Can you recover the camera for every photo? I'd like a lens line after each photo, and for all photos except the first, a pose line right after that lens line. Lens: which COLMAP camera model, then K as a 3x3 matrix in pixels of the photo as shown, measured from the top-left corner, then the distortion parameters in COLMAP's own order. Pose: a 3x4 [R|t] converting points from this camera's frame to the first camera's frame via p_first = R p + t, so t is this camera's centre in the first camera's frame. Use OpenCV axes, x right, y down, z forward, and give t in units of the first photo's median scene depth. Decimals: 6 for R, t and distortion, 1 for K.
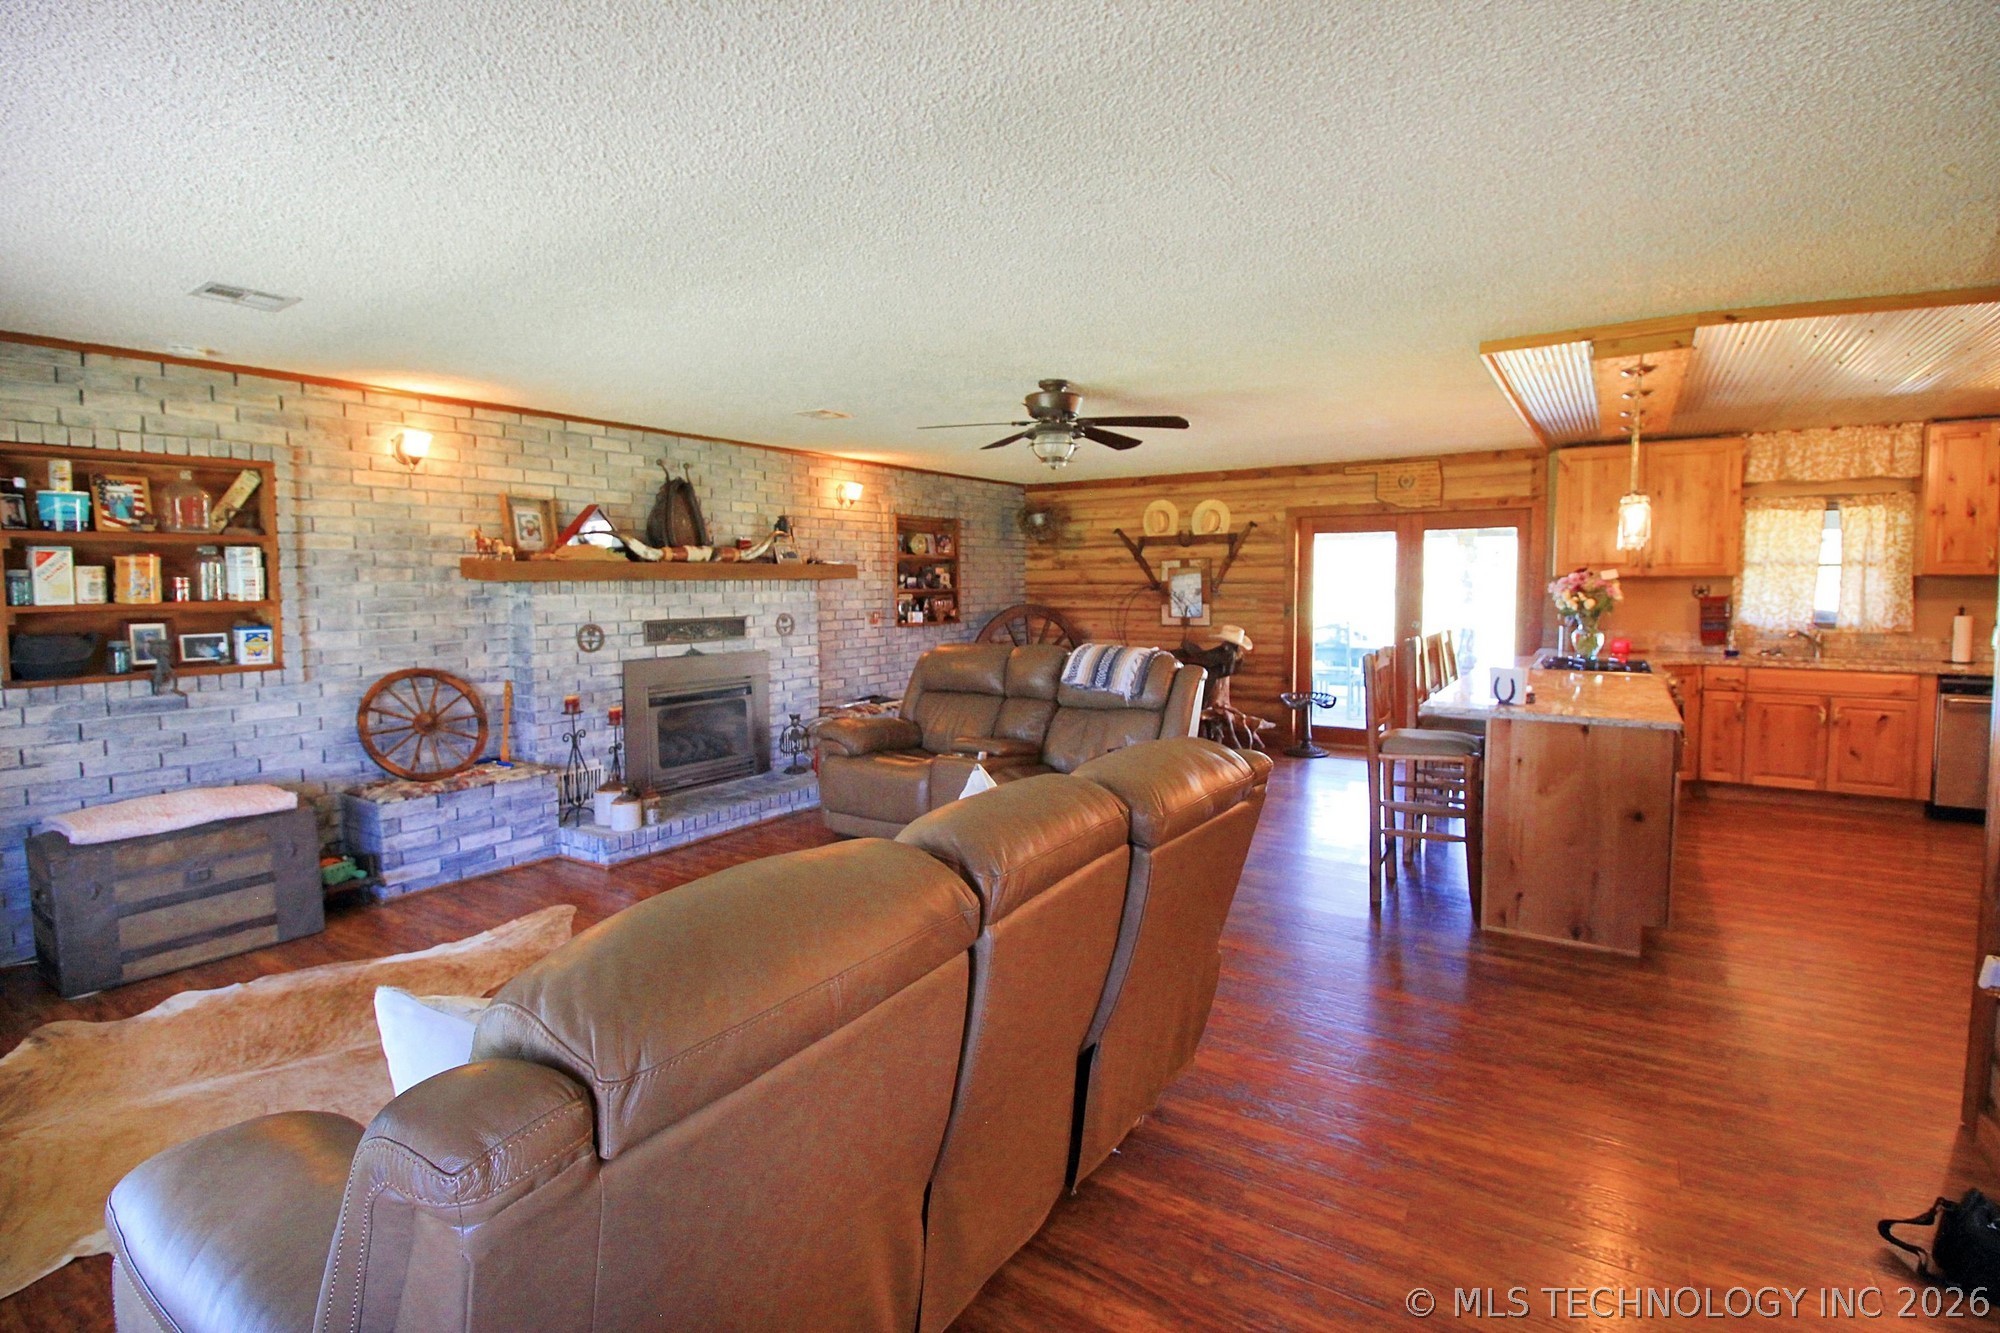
lens RADIAL K [[918.0, 0, 1008.9], [0, 918.0, 636.6], [0, 0, 1]] dist [0.000787, -0.014975]
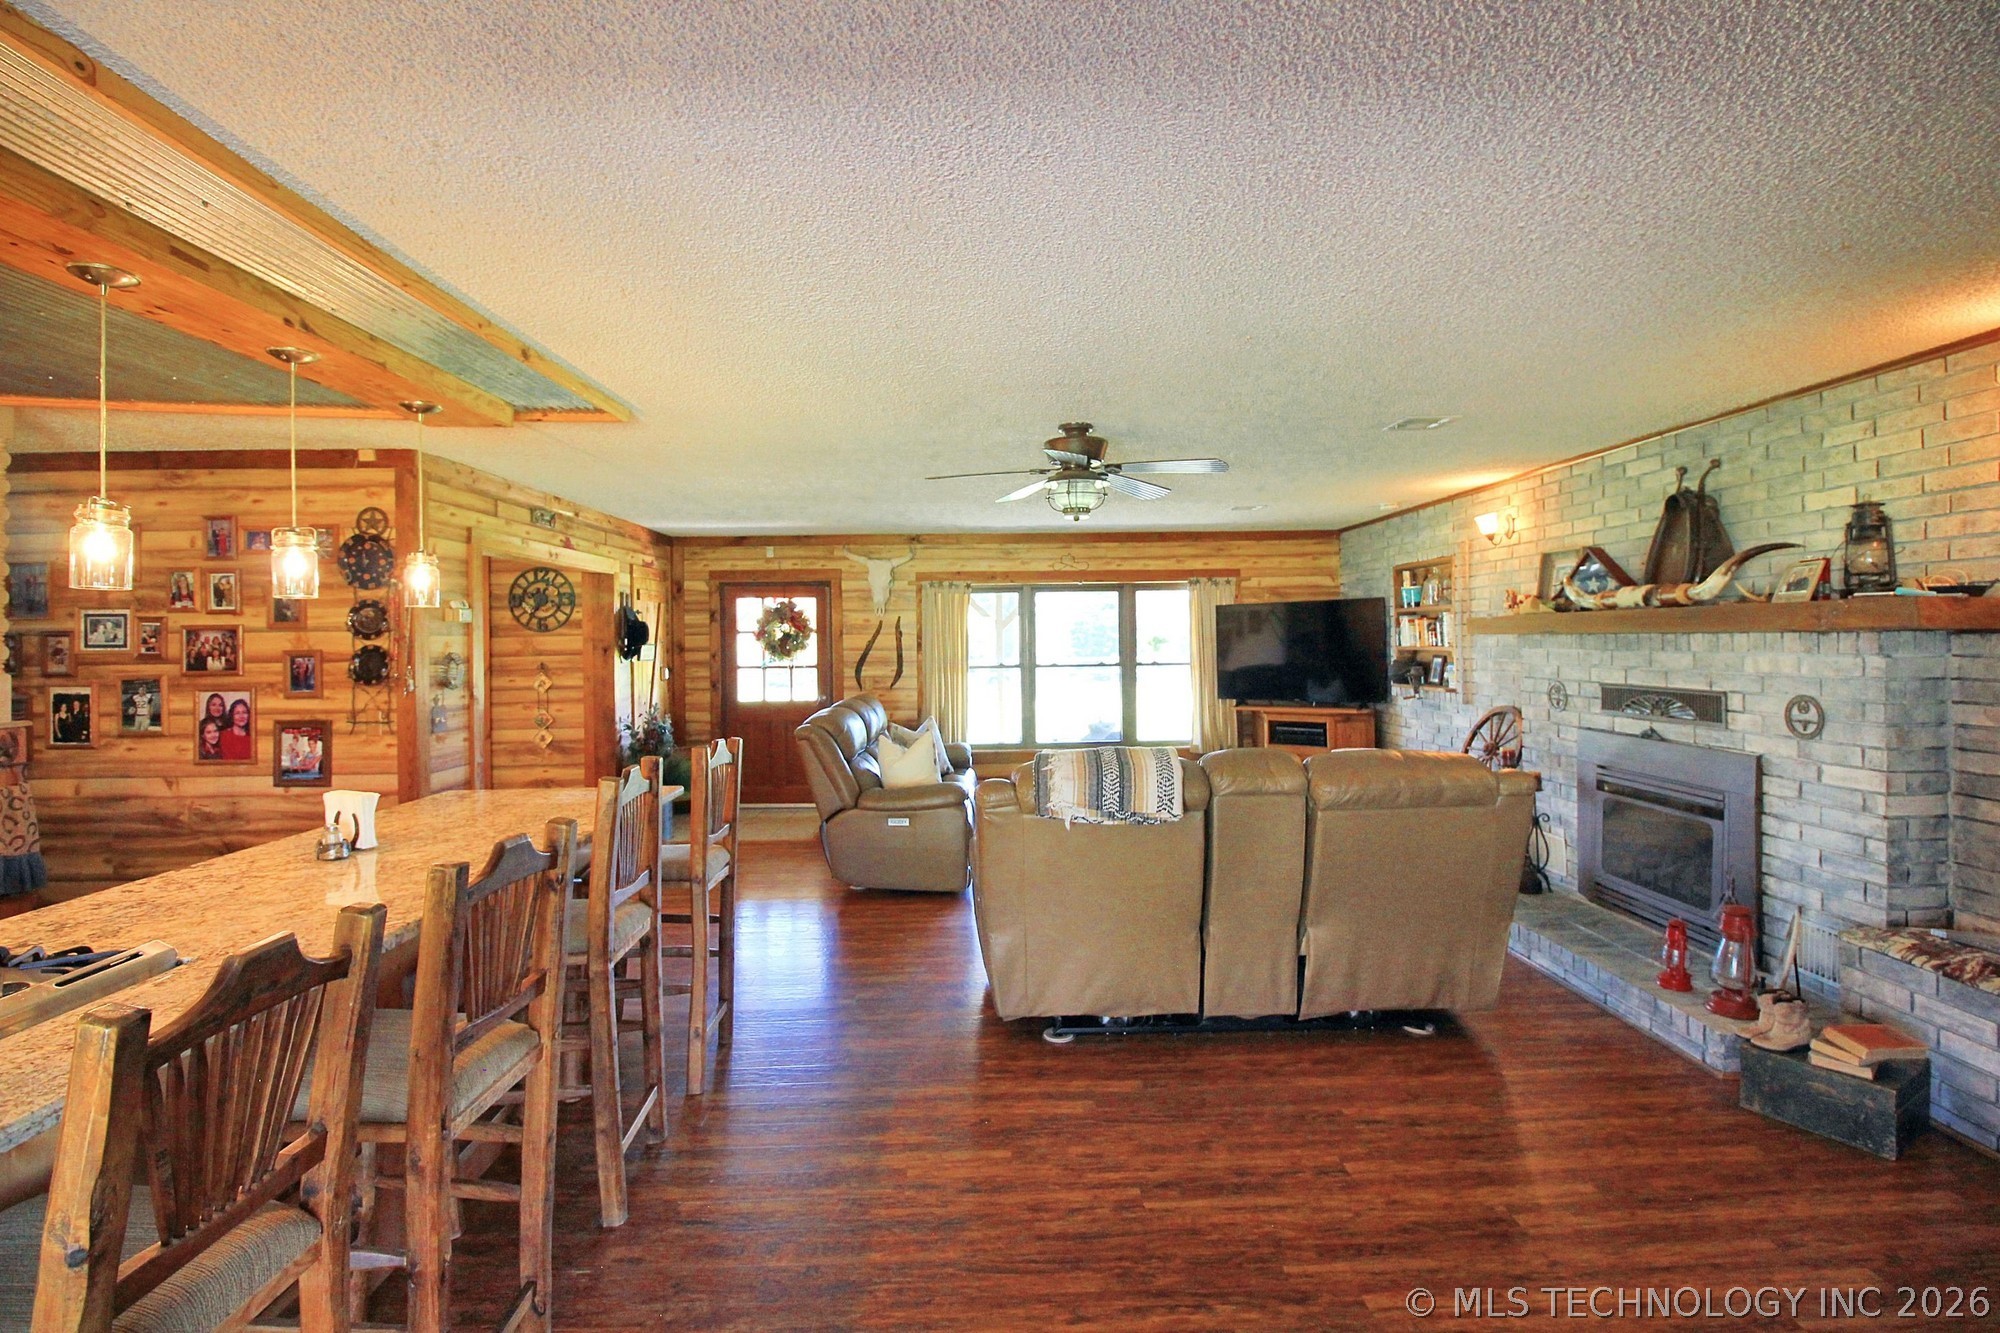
lens RADIAL K [[918.0, 0, 1008.9], [0, 918.0, 636.6], [0, 0, 1]] dist [0.000787, -0.014975]
pose [[-0.814623, 0.015632, -0.579781, 0.515147], [-0.017314, 0.998536, 0.051250, -0.093567], [0.579733, 0.051788, -0.813159, 1.394253]]
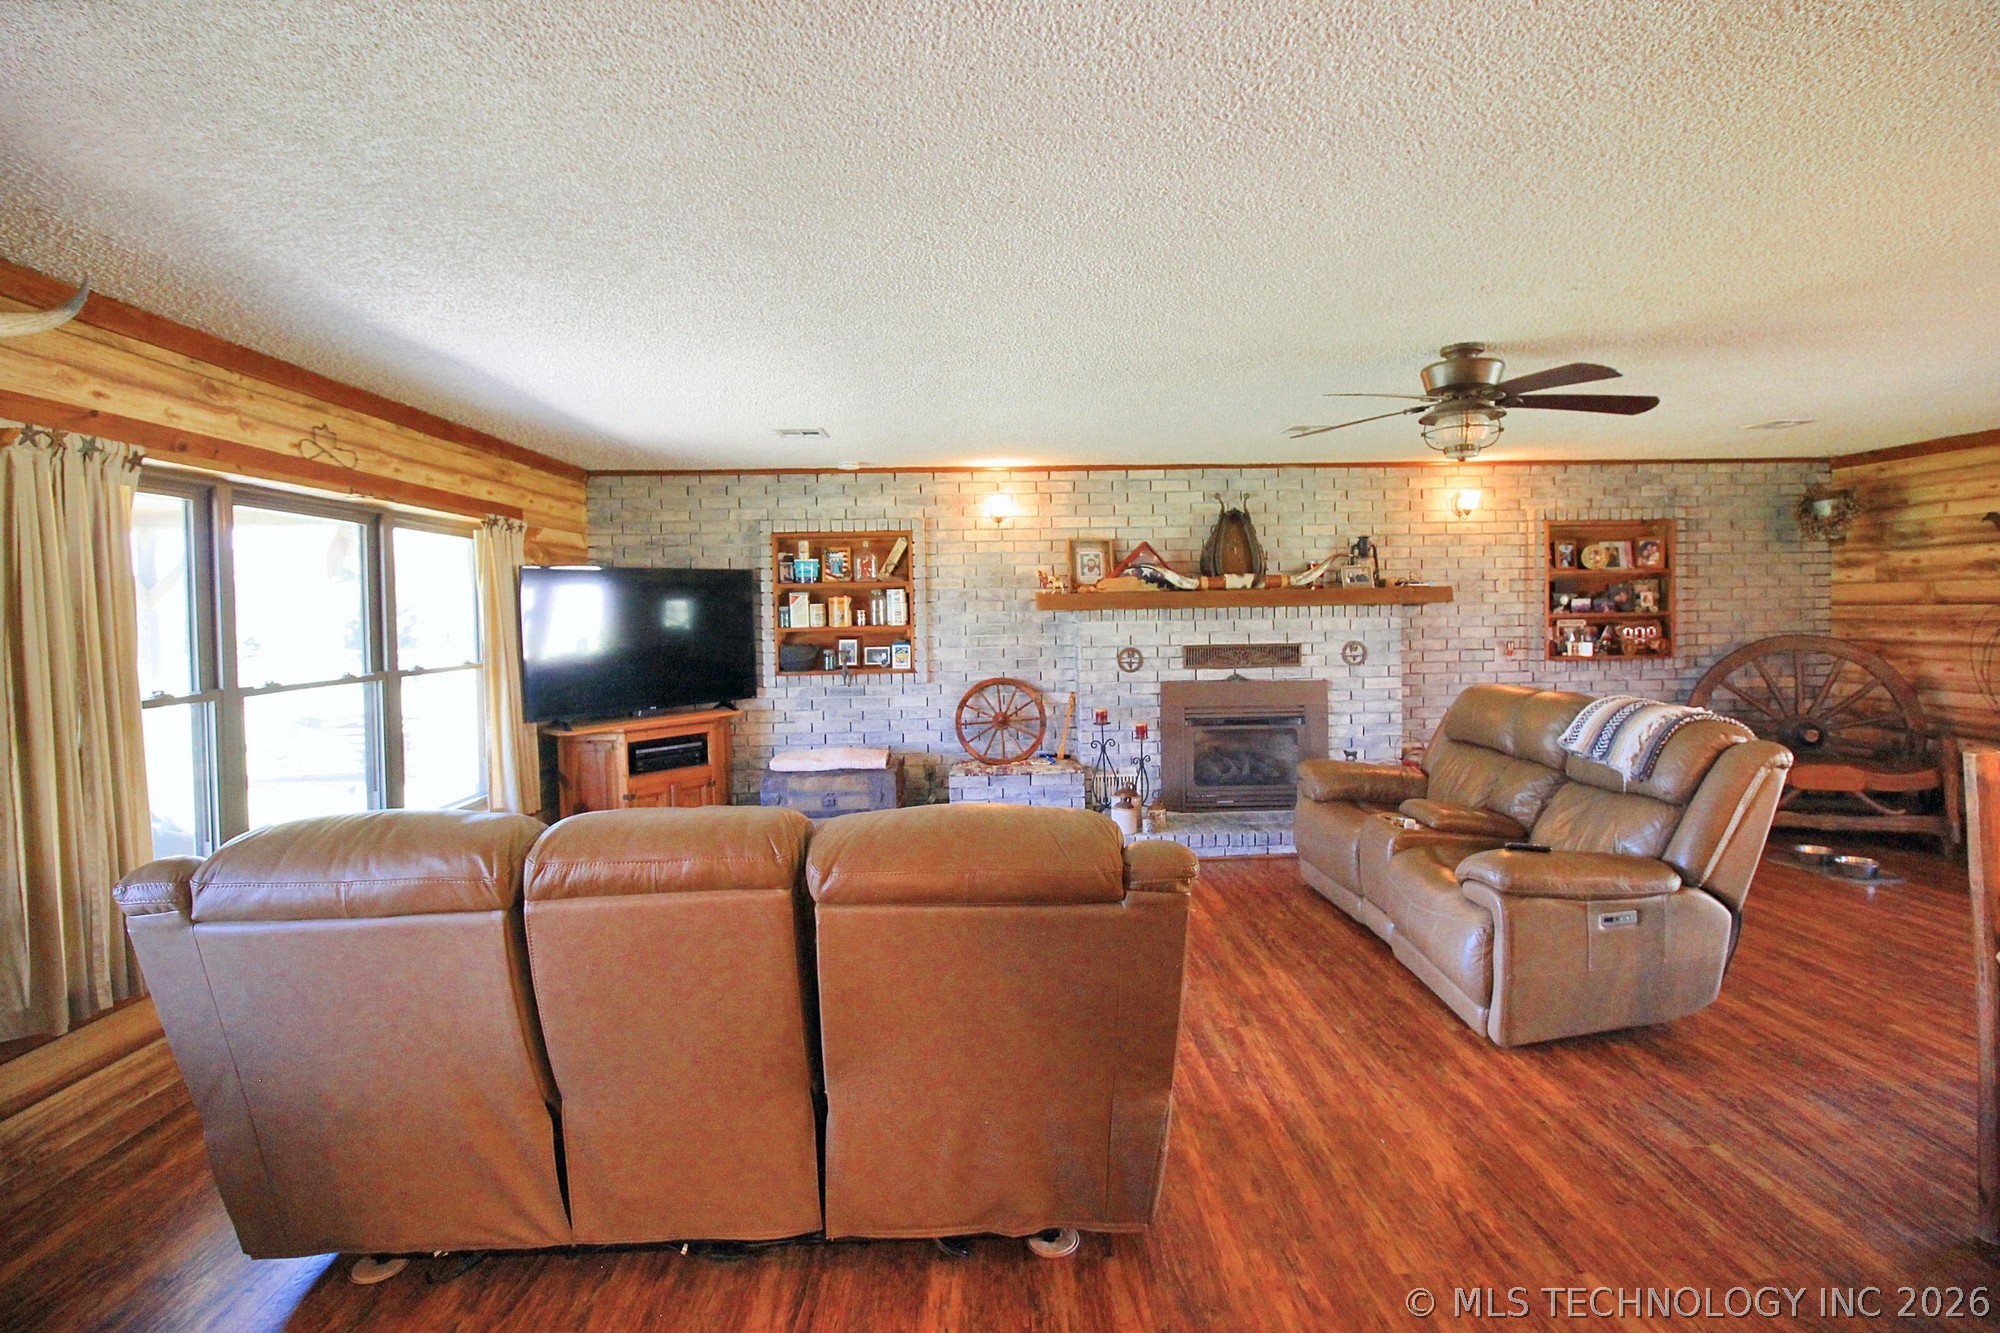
lens RADIAL K [[918.0, 0, 1008.9], [0, 918.0, 636.6], [0, 0, 1]] dist [0.000787, -0.014975]
pose [[0.586166, 0.018312, -0.809984, 0.365020], [-0.035315, 0.999372, -0.002964, -0.017782], [0.809421, 0.030342, 0.586445, 0.208246]]
